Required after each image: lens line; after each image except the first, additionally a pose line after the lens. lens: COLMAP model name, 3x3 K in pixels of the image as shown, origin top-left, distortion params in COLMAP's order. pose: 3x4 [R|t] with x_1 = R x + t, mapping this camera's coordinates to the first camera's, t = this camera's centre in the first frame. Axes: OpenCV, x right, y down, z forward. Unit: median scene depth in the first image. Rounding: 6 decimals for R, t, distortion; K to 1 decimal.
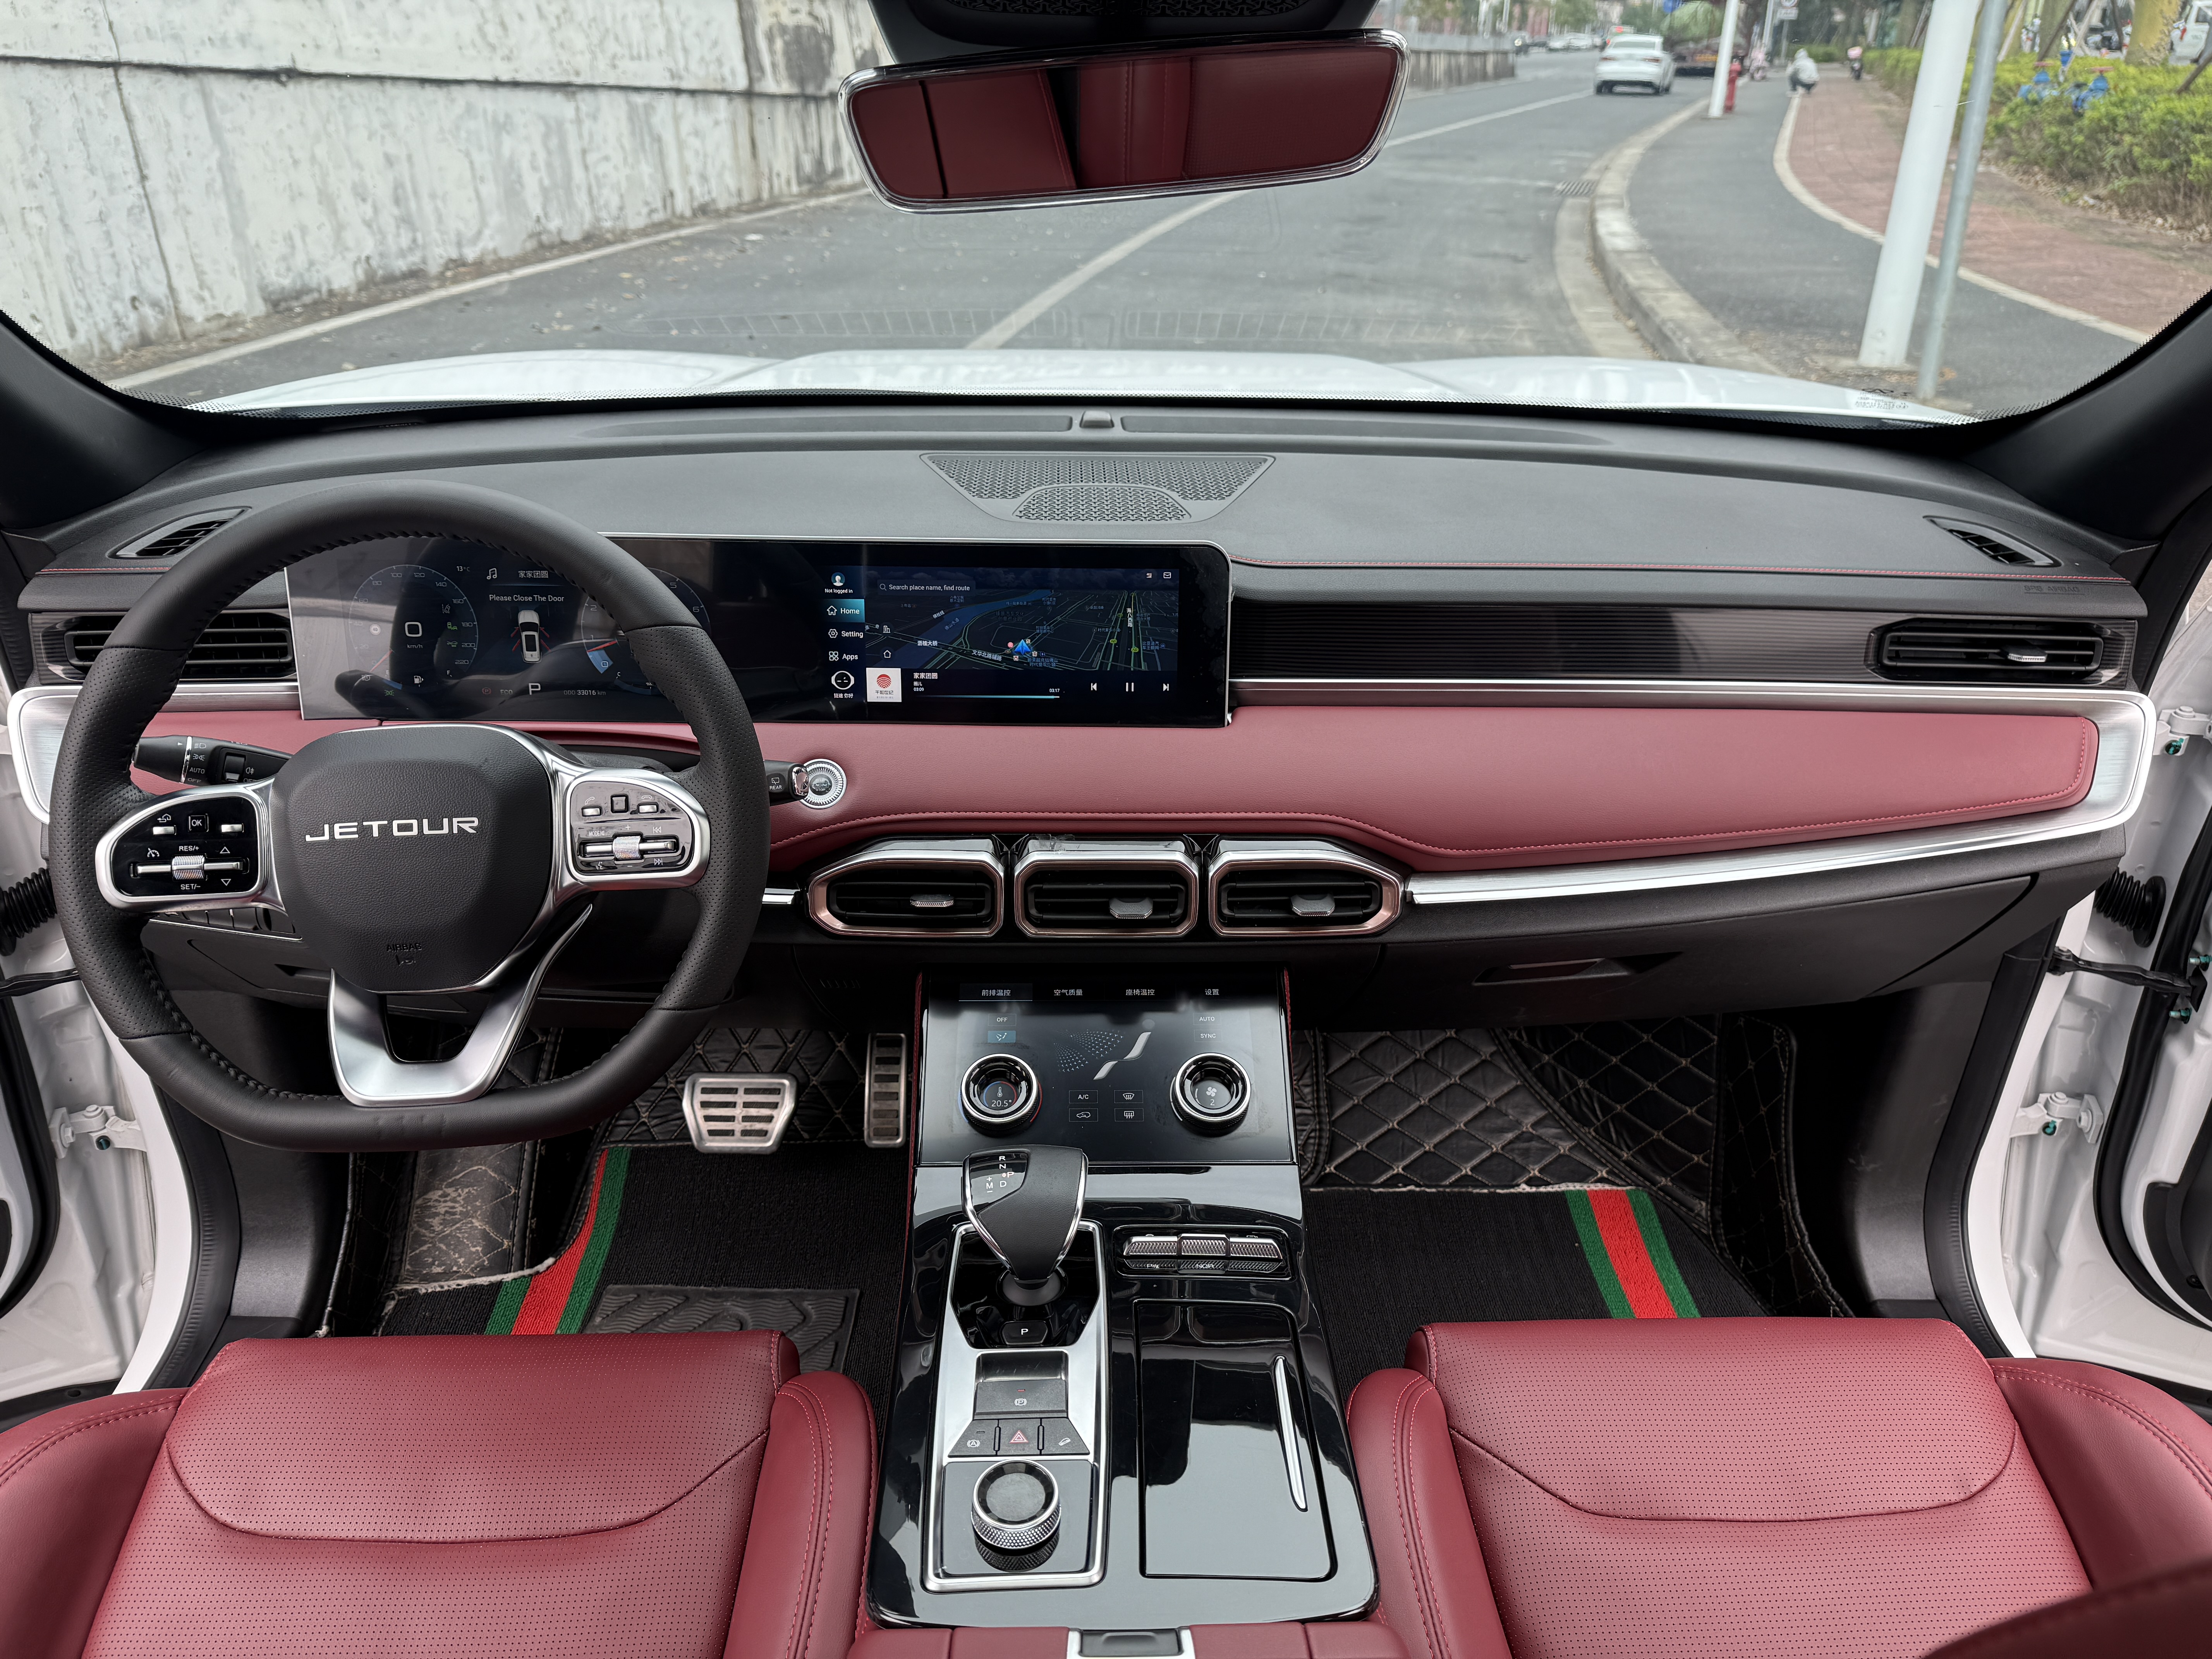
lens RADIAL K [[1533.4, 0, 1112.2], [0, 1533.4, 834.9], [0, 0, 1]] dist [0.026105, -0.034105]
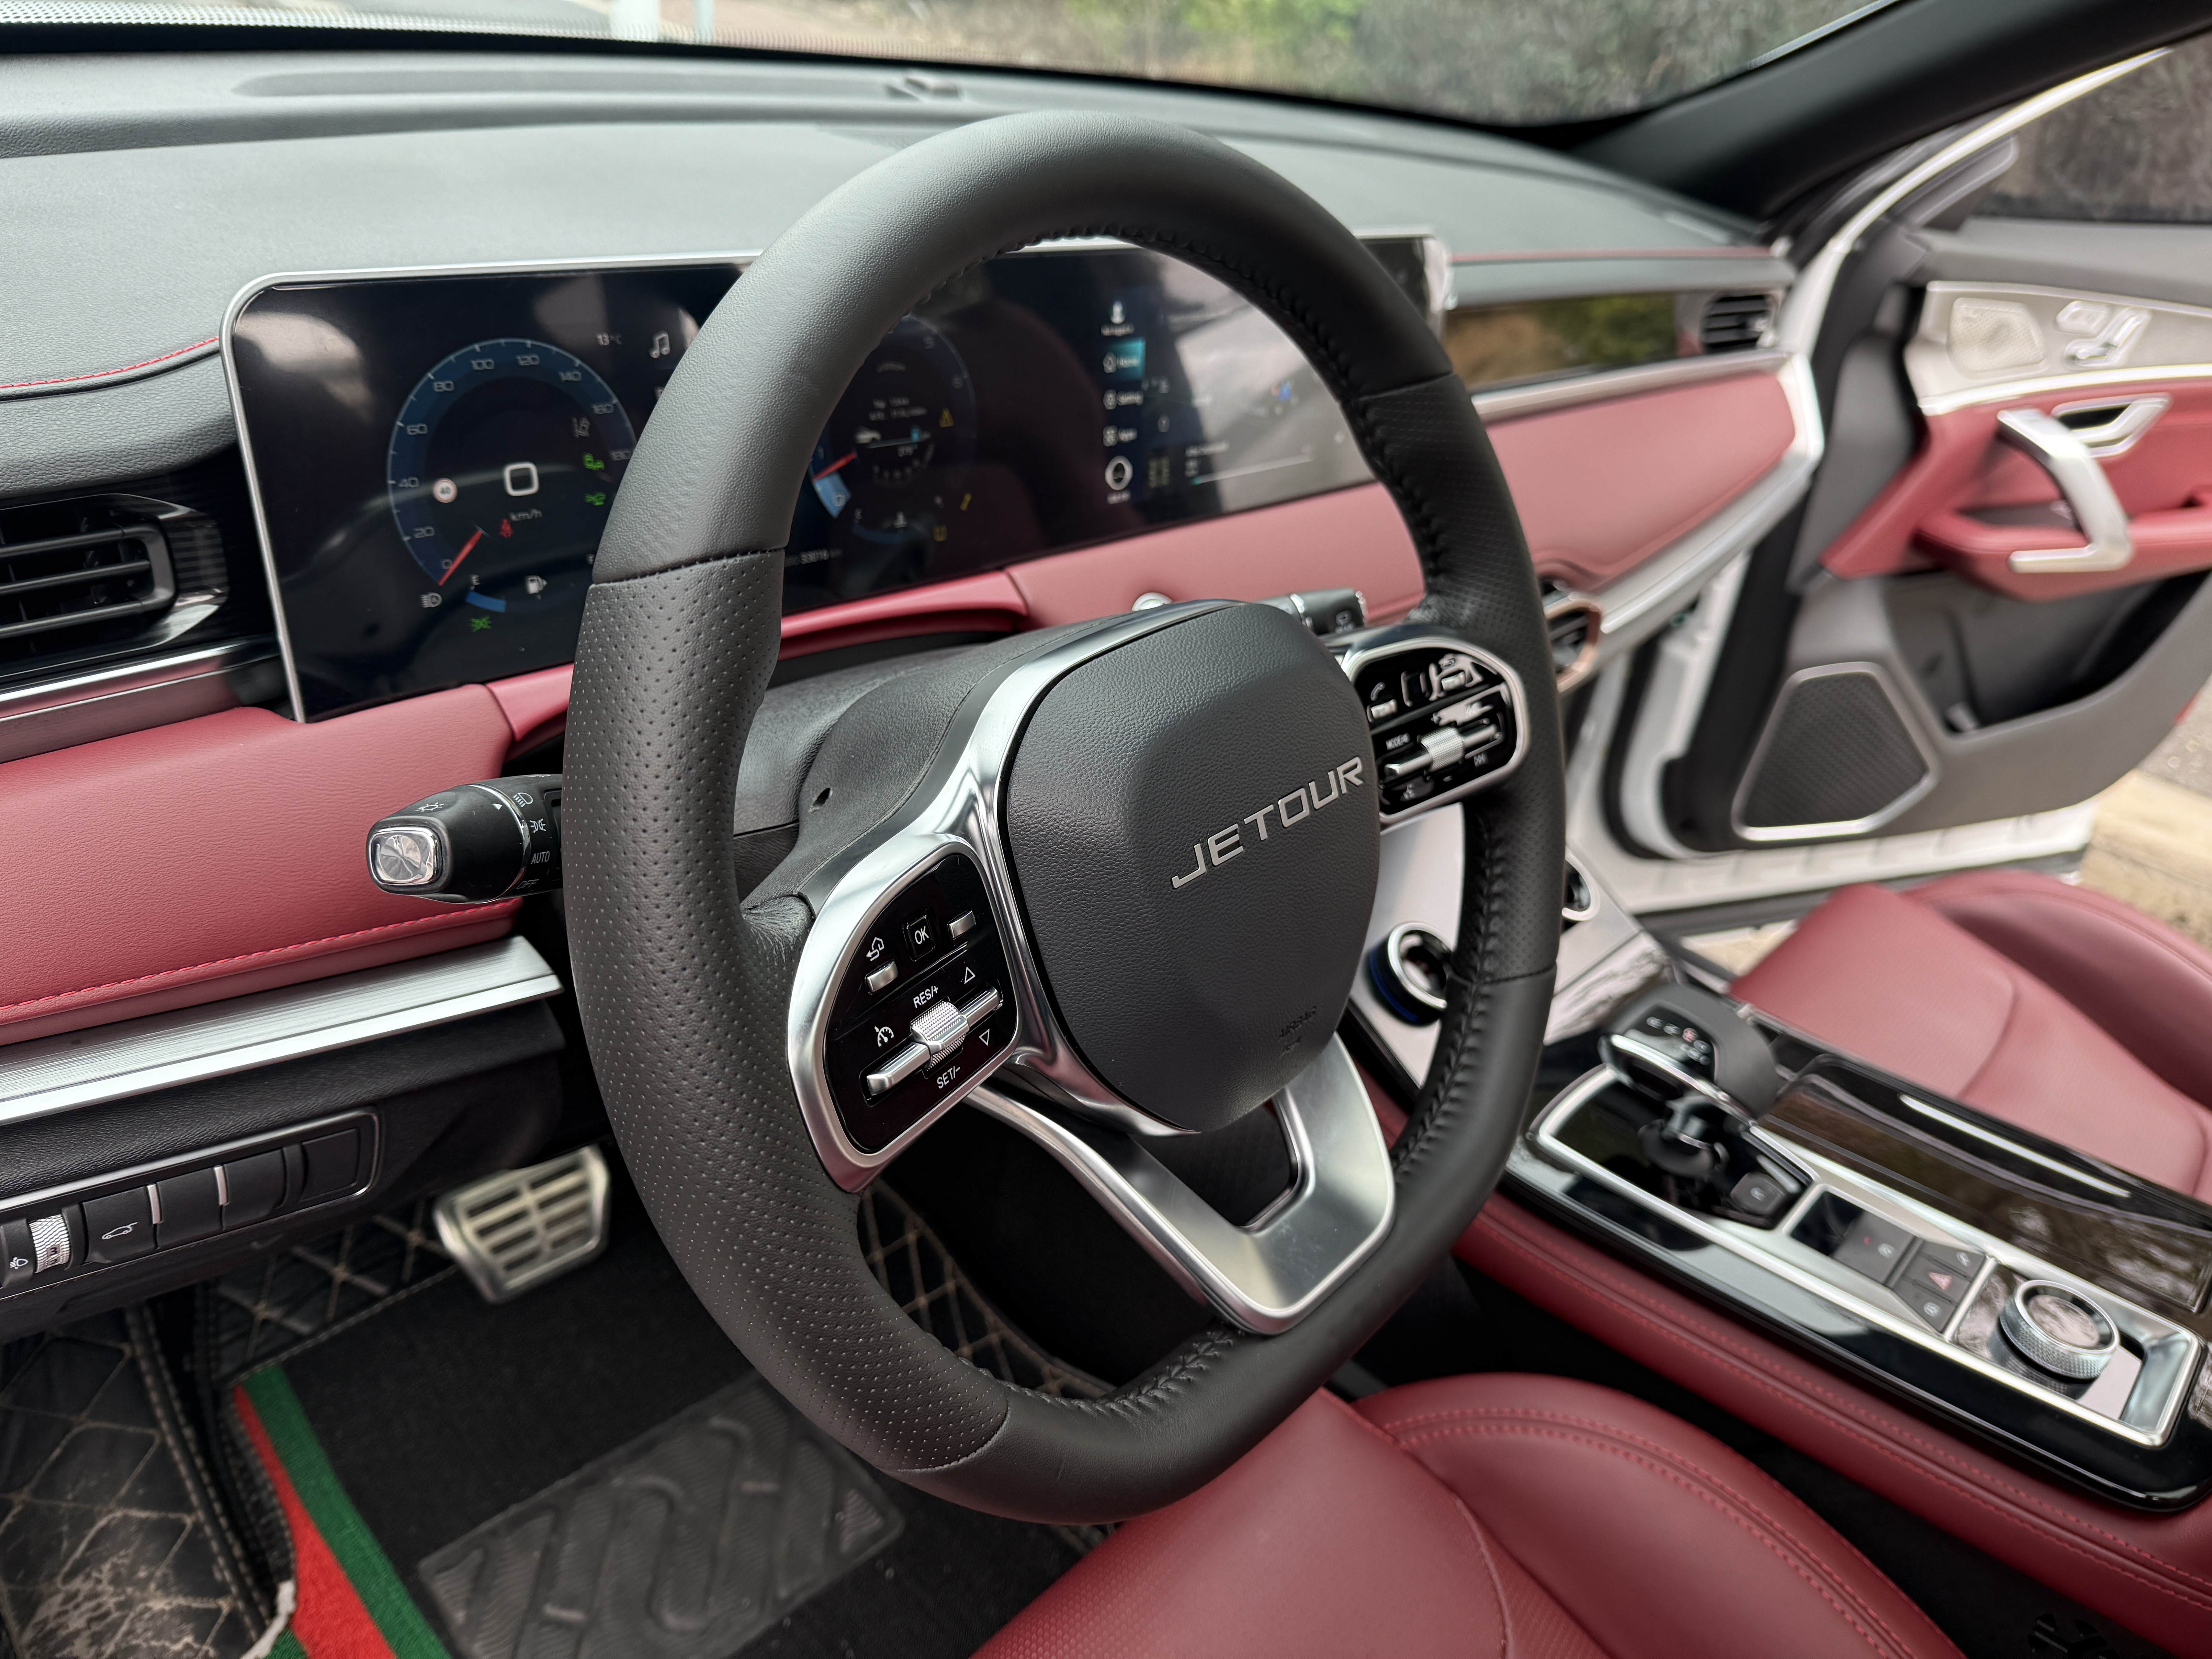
lens RADIAL K [[1580.4, 0, 1068.9], [0, 1580.4, 853.5], [0, 0, 1]] dist [0.032296, -0.031979]
pose [[0.693557, -0.288535, 0.660095, -0.437327], [0.191982, 0.957180, 0.216679, -0.060946], [-0.694349, -0.023553, 0.719253, 0.331022]]
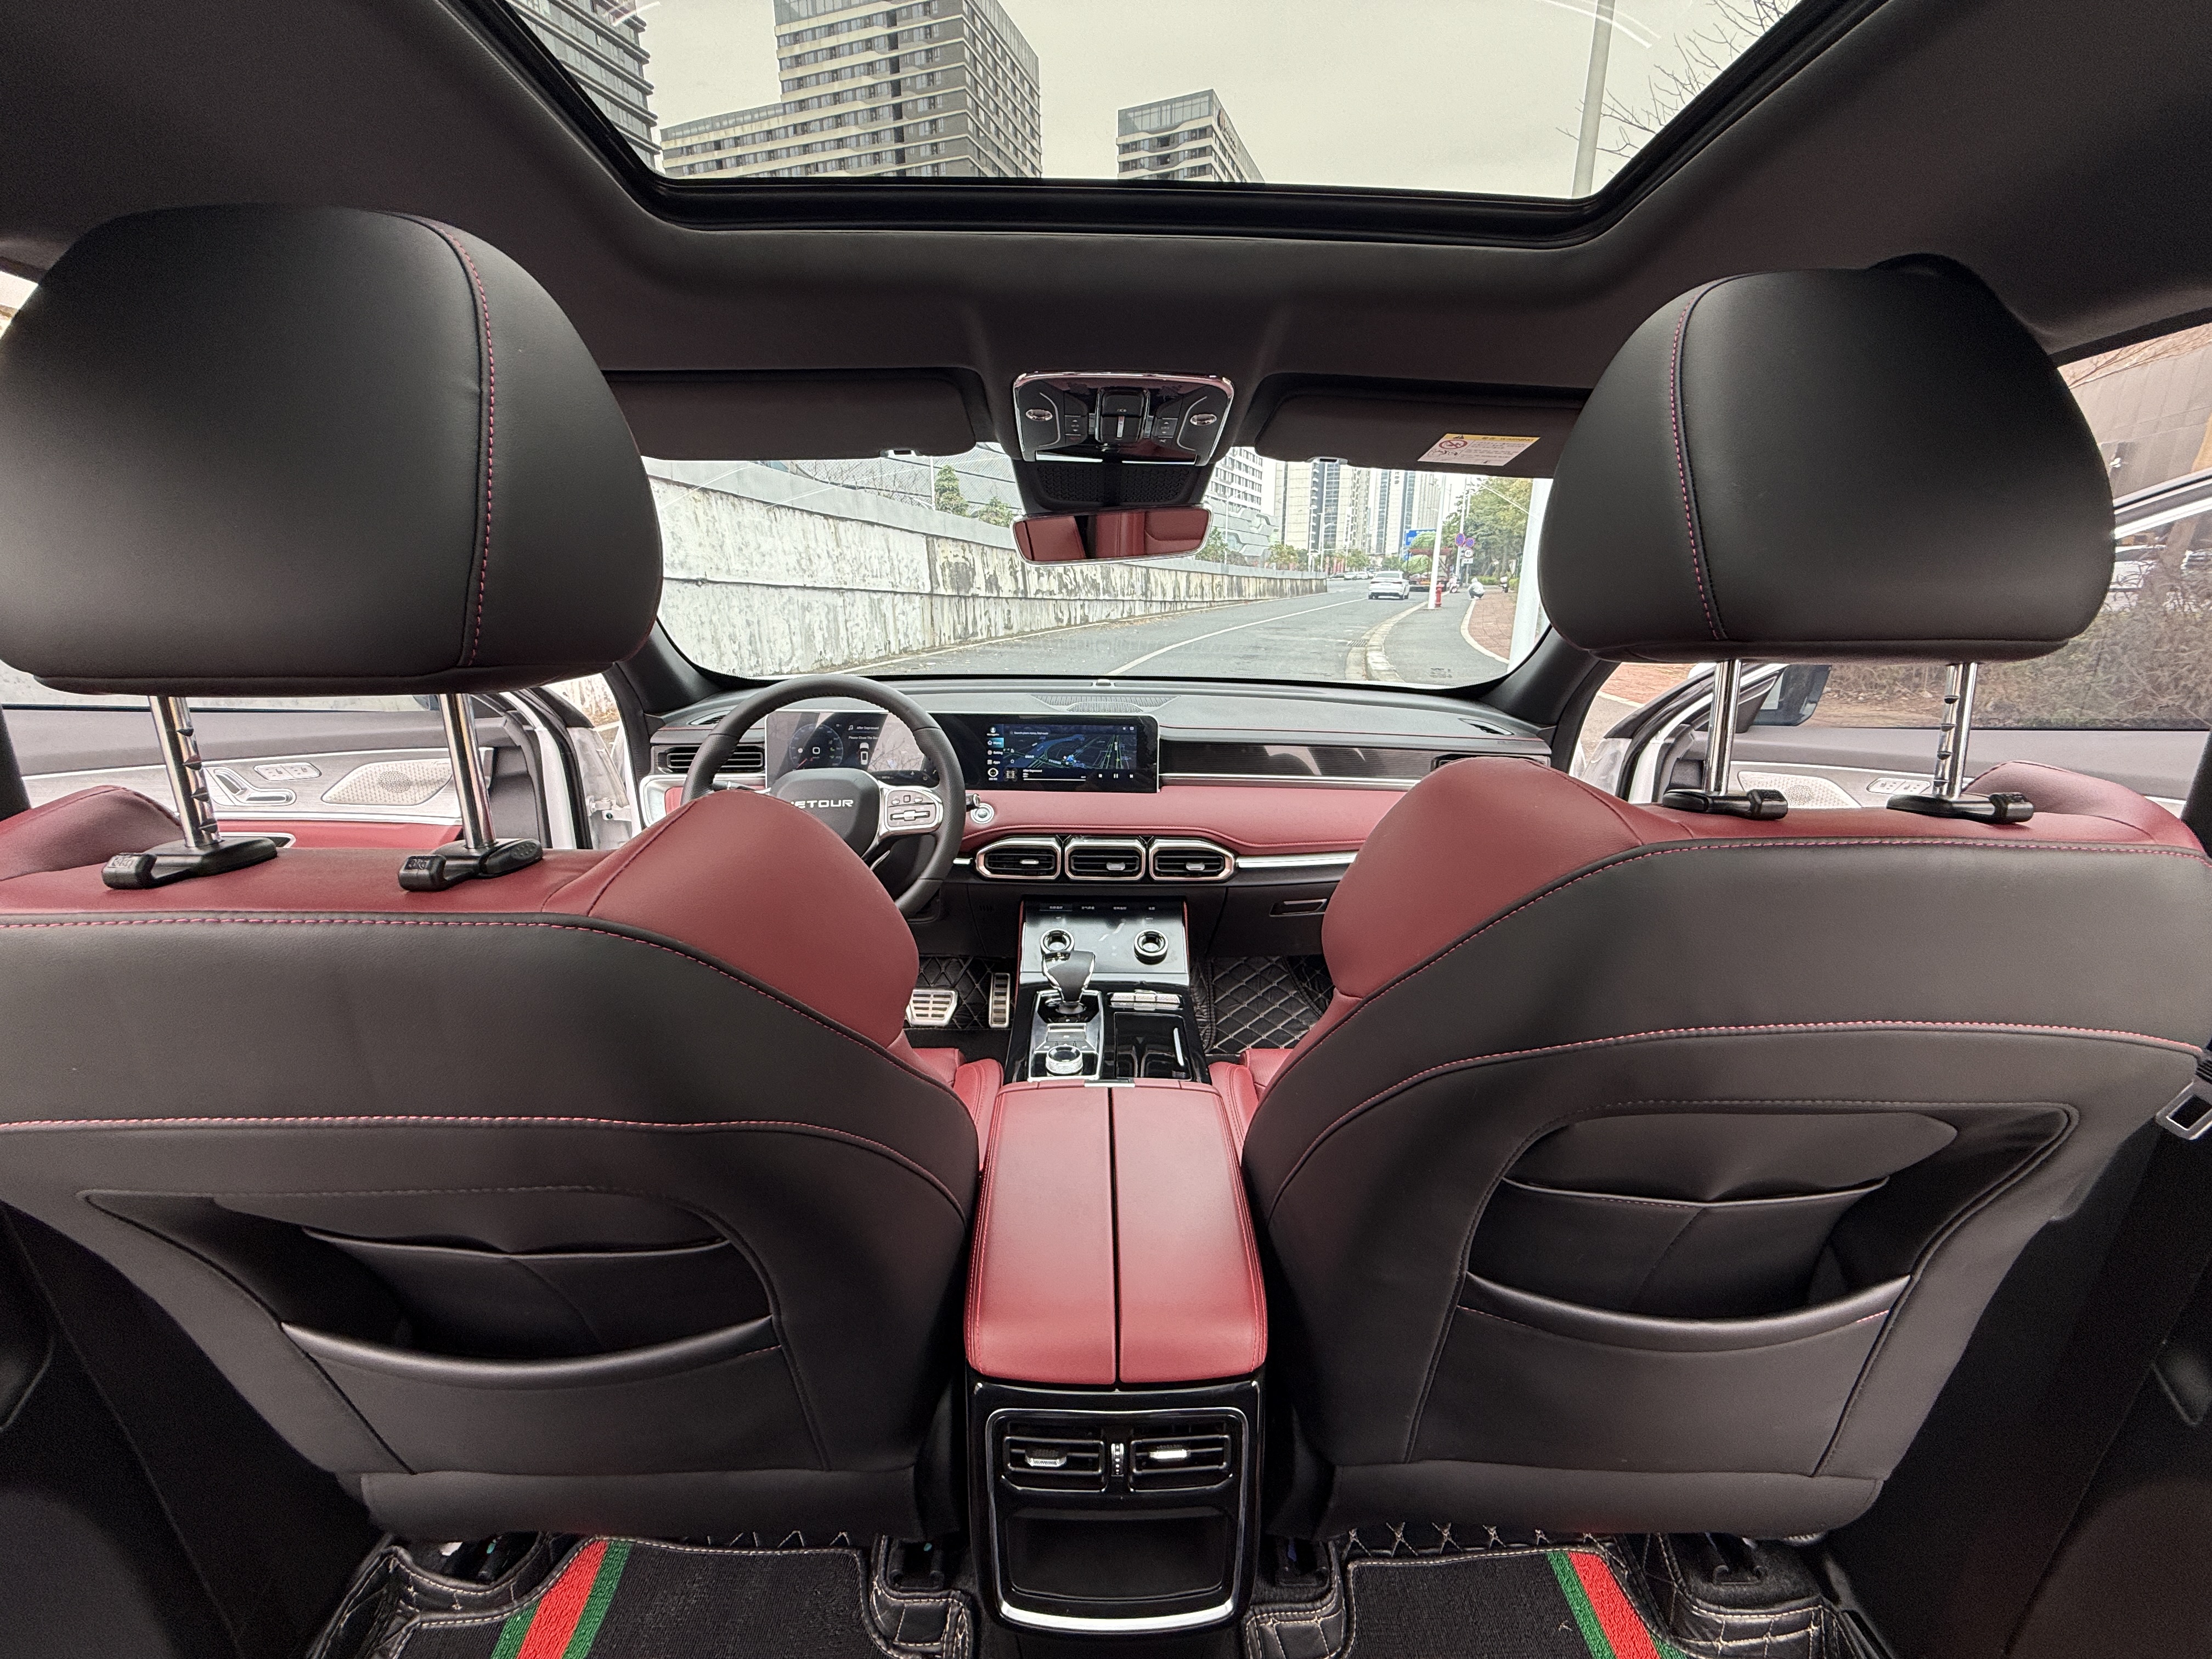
lens RADIAL K [[870.2, 0, 1105.9], [0, 870.2, 835.6], [0, 0, 1]] dist [0.000016, 0.000006]
pose [[0.999902, 0.006088, -0.012598, 0.008478], [-0.008300, 0.982940, -0.183742, 0.151250], [0.011265, 0.183828, 0.982894, -0.186128]]
